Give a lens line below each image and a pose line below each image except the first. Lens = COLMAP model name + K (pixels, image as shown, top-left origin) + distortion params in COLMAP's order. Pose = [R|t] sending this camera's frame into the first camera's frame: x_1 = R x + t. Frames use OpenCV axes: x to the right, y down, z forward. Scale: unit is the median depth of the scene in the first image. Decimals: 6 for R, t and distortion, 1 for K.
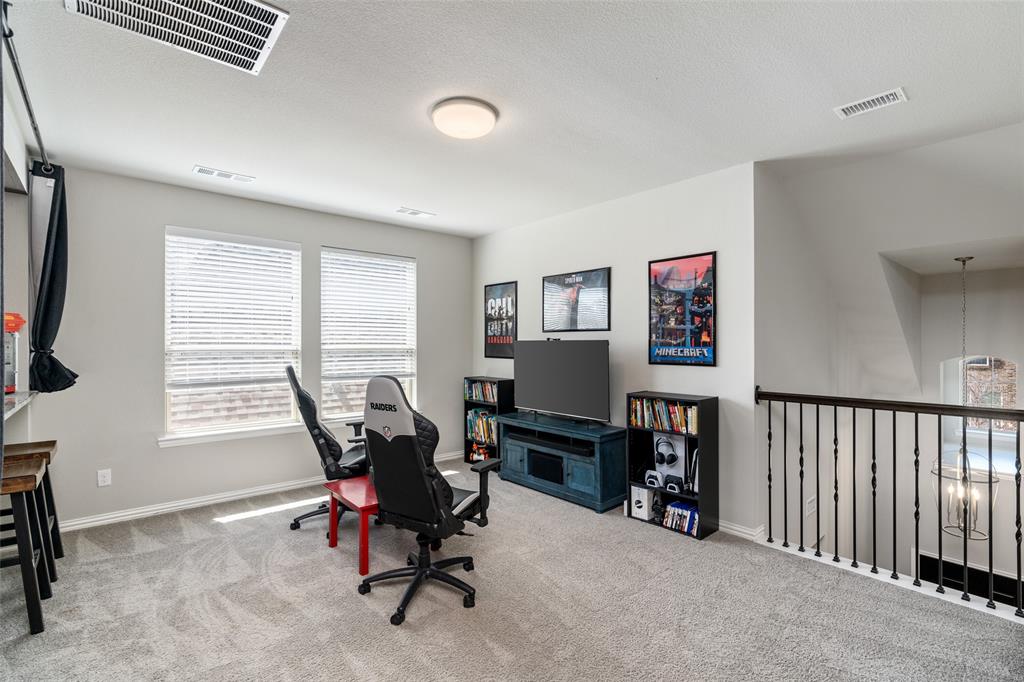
lens RADIAL K [[466.9, 0, 513.6], [0, 466.9, 339.5], [0, 0, 1]] dist [-0.003118, 0.000018]
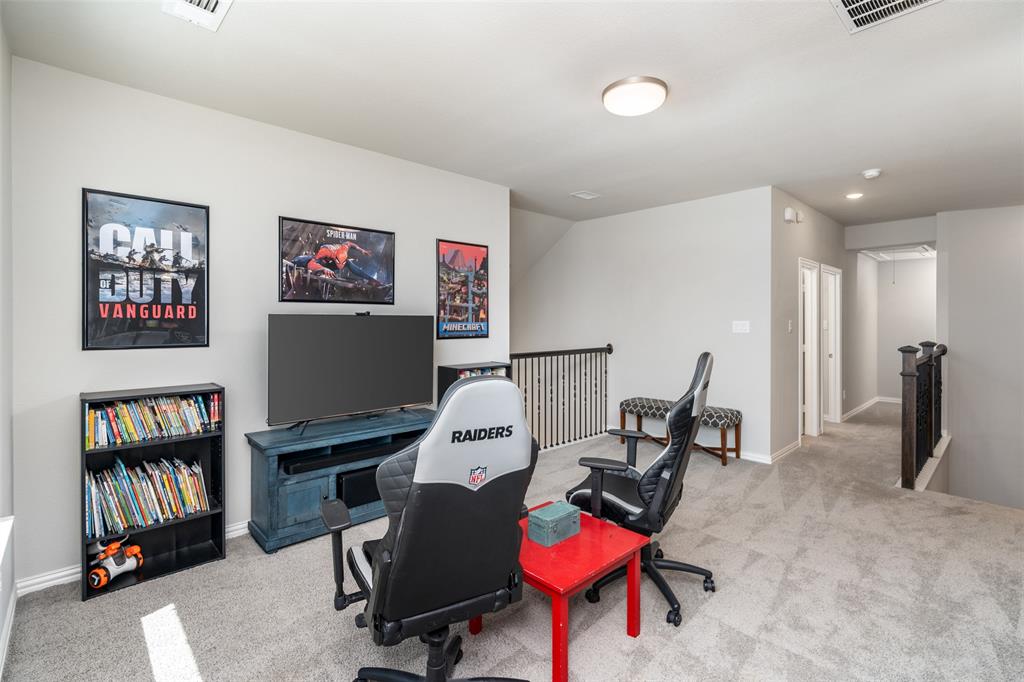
lens RADIAL K [[466.9, 0, 511.8], [0, 466.9, 331.7], [0, 0, 1]] dist [-0.003118, 0.000018]
pose [[-0.032362, -0.015713, 0.999353, -0.754763], [0.000647, 0.999876, 0.015742, 0.019972], [-0.999476, 0.001156, -0.032348, 0.891615]]
